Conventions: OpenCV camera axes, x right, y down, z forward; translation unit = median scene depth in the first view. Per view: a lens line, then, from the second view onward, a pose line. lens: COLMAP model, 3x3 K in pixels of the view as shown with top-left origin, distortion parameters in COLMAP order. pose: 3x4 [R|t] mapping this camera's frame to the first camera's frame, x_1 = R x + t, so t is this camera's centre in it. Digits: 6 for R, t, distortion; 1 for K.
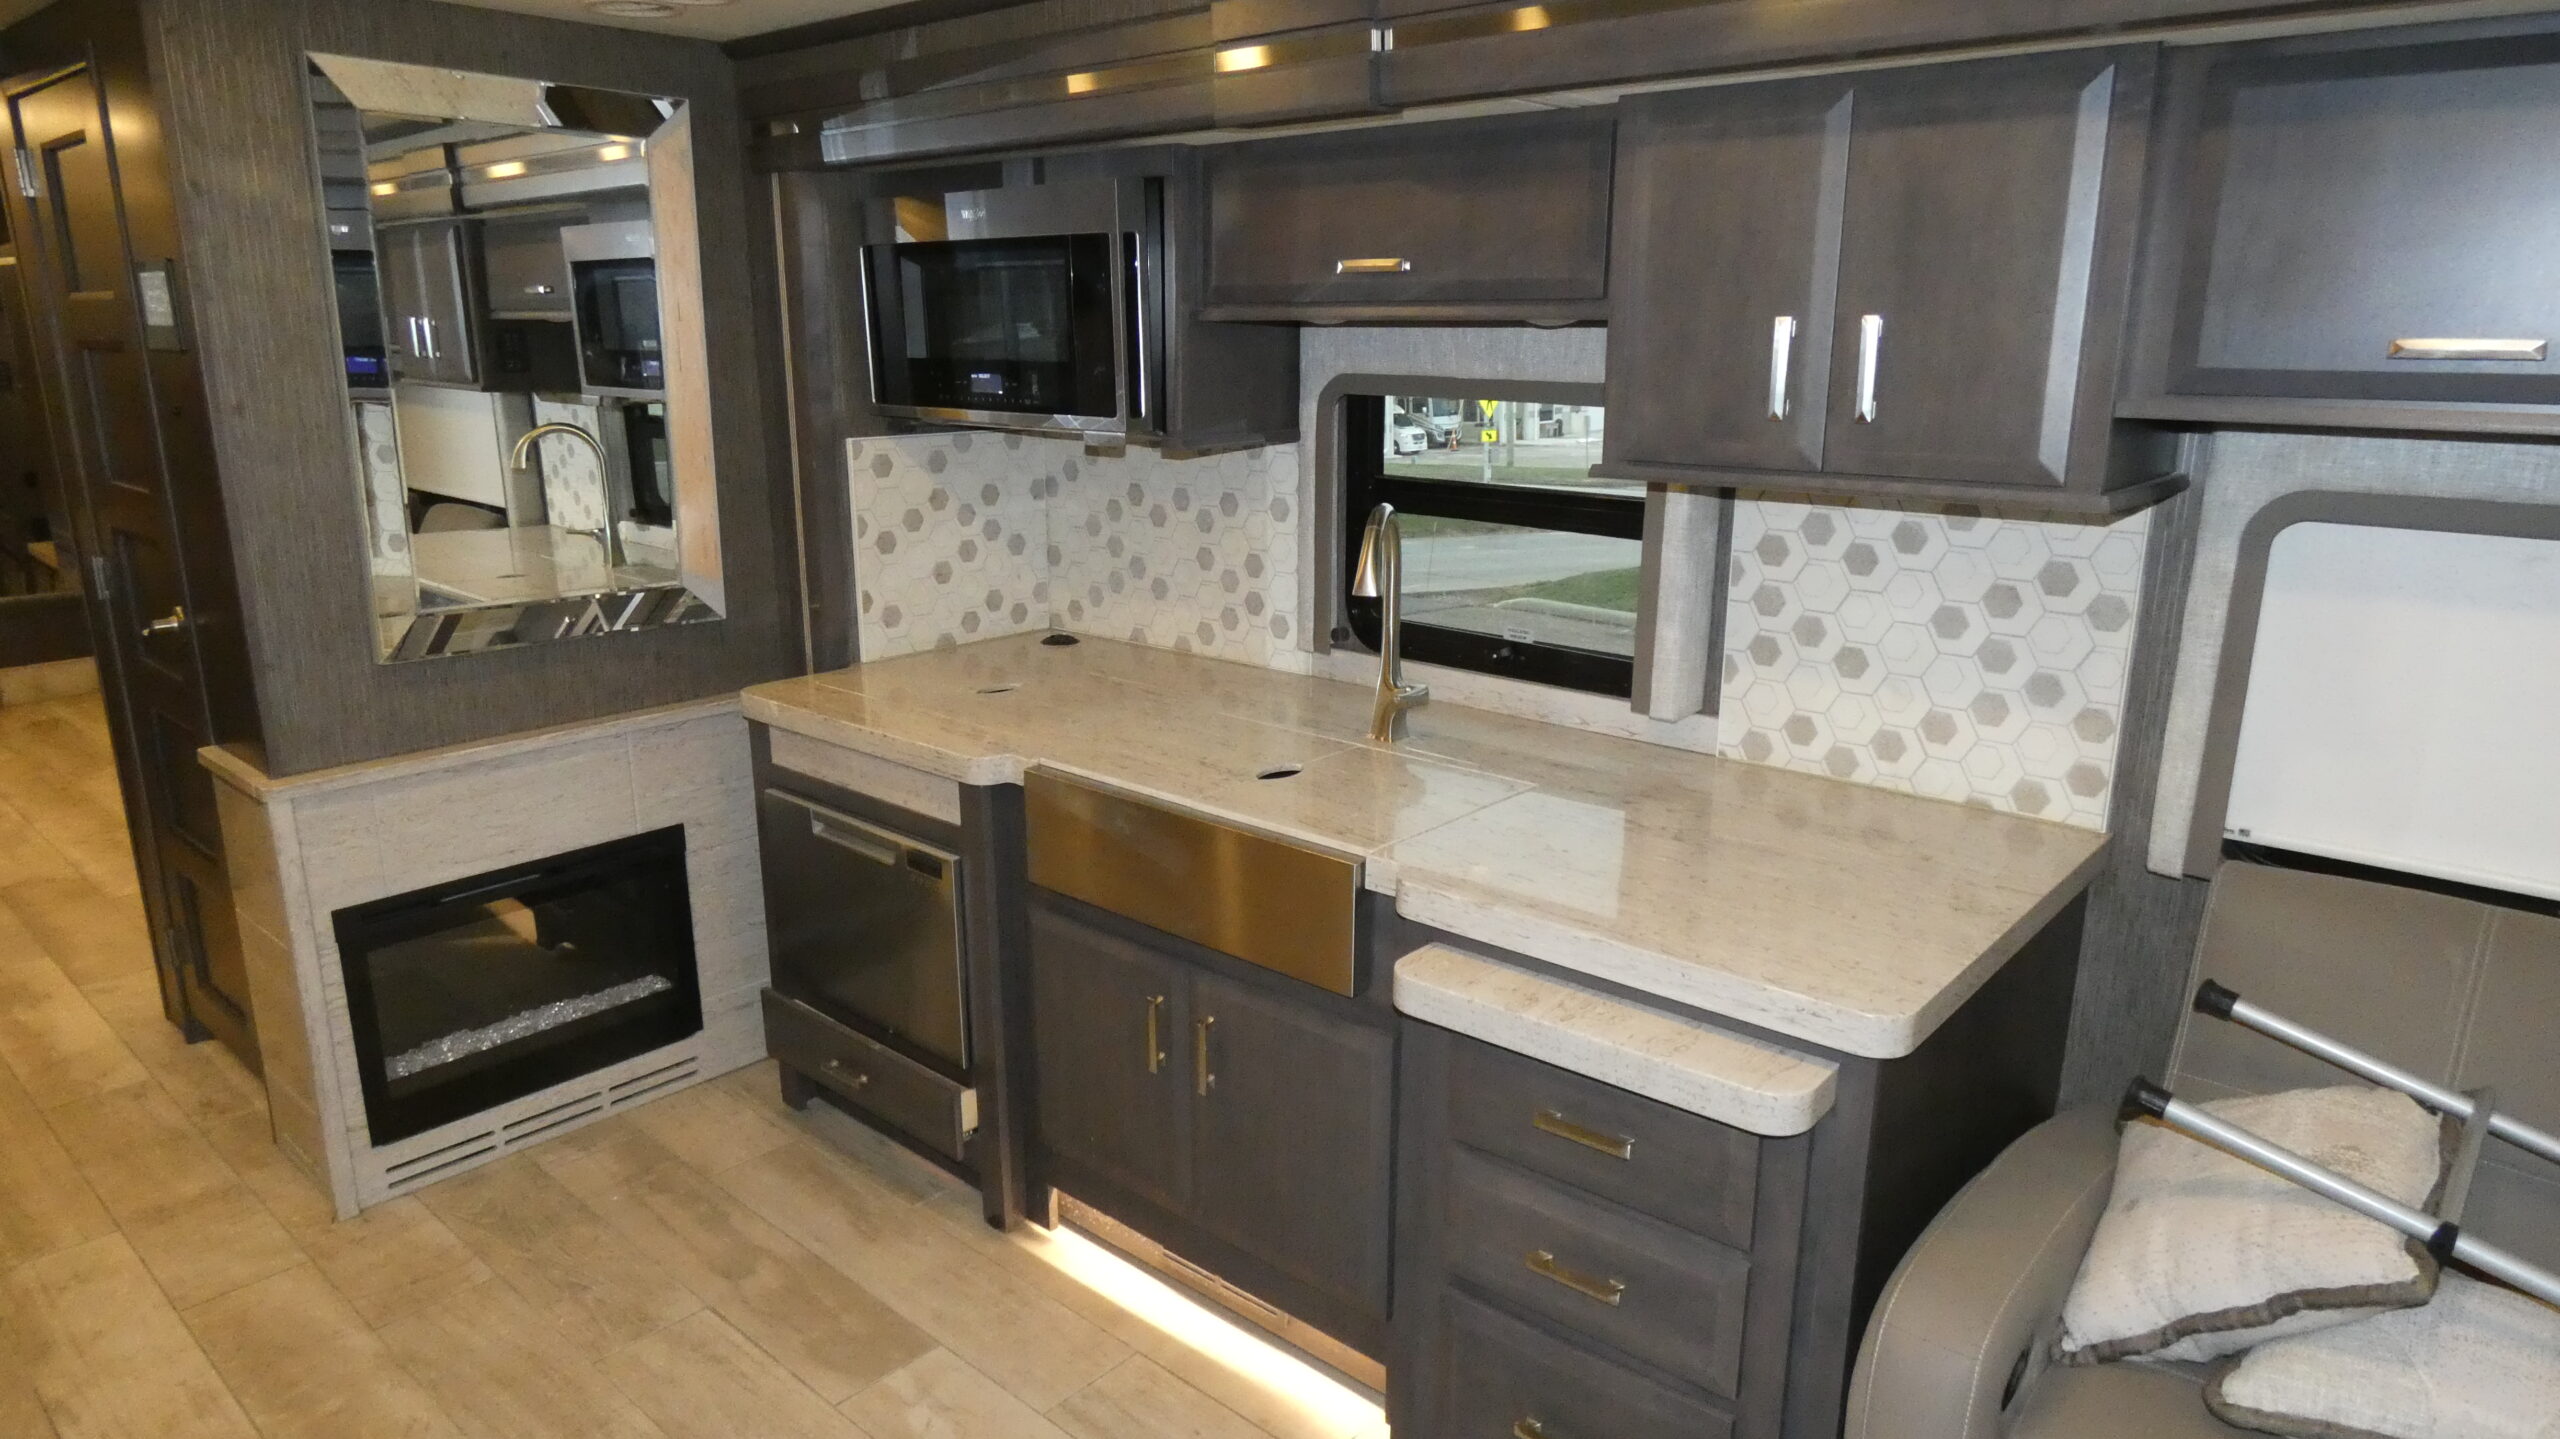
lens RADIAL K [[1531.3, 0, 1282.9], [0, 1531.3, 713.4], [0, 0, 1]] dist [-0.003764, 0.001552]
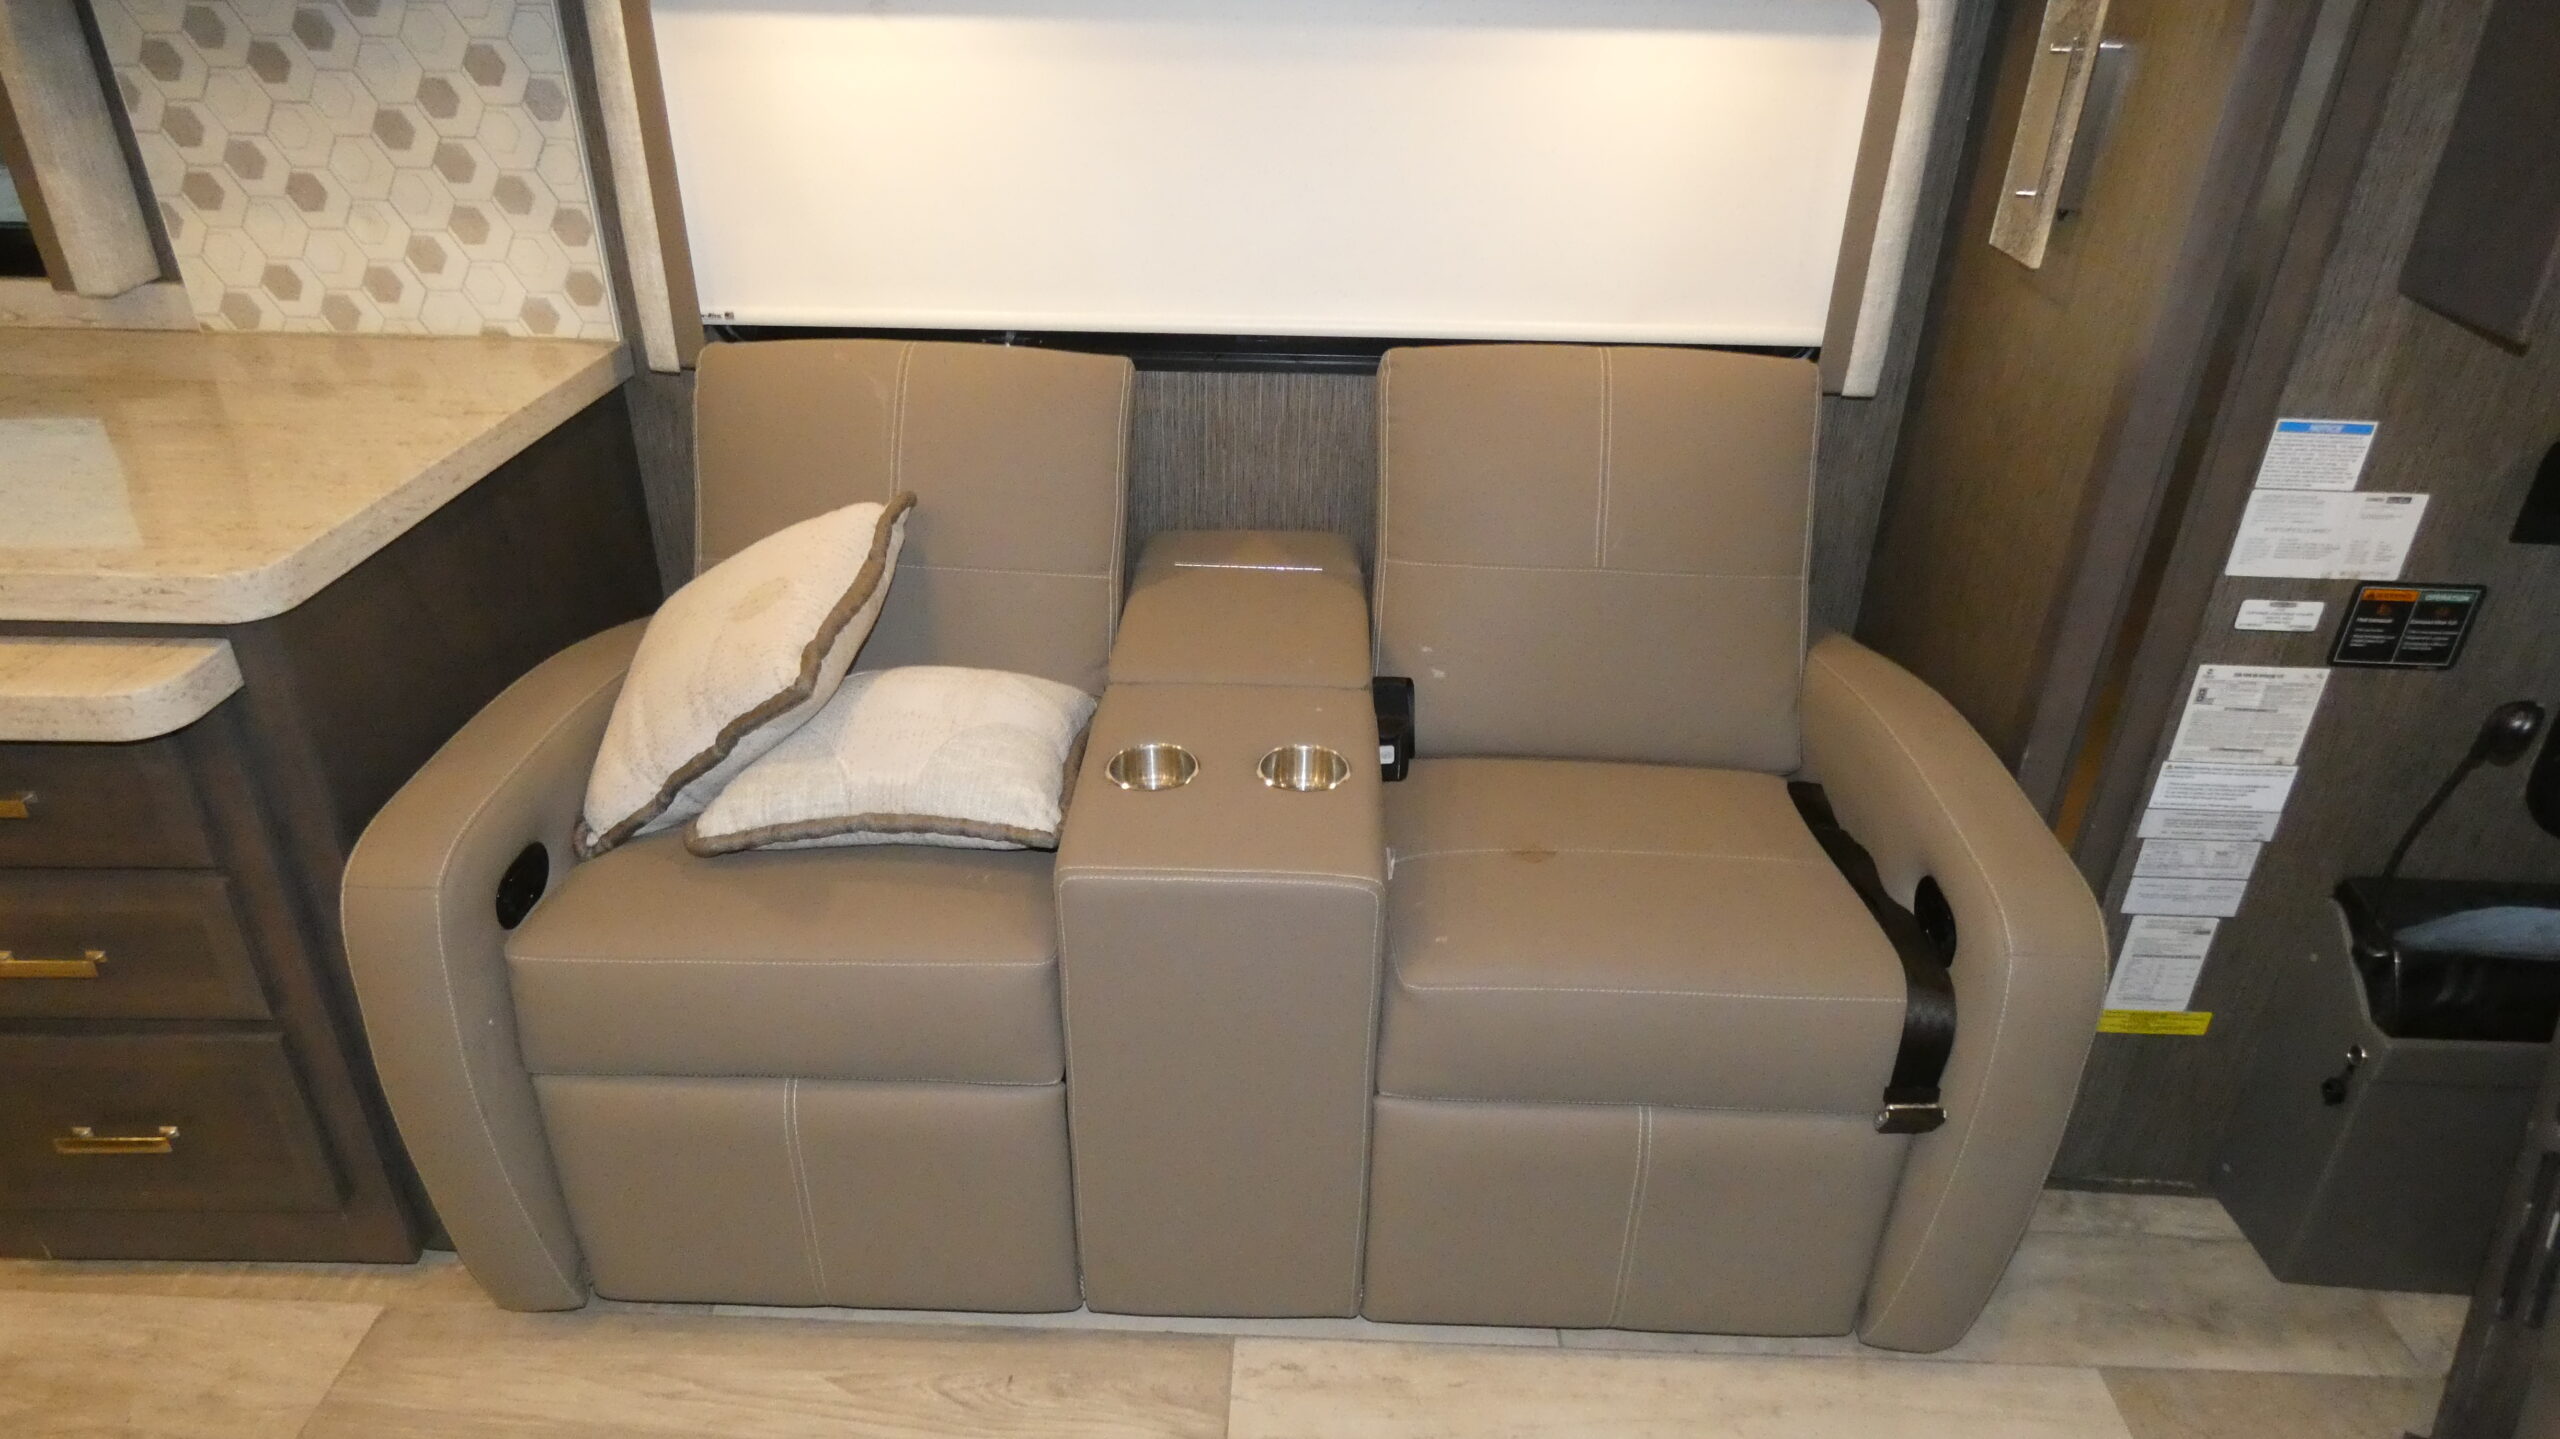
lens RADIAL K [[1505.9, 0, 1279.4], [0, 1505.9, 710.6], [0, 0, 1]] dist [-0.004312, 0.000848]
pose [[0.770127, -0.300577, 0.562635, 0.220468], [0.145197, 0.941471, 0.304221, 0.061339], [-0.621146, -0.152596, 0.768695, -0.034735]]
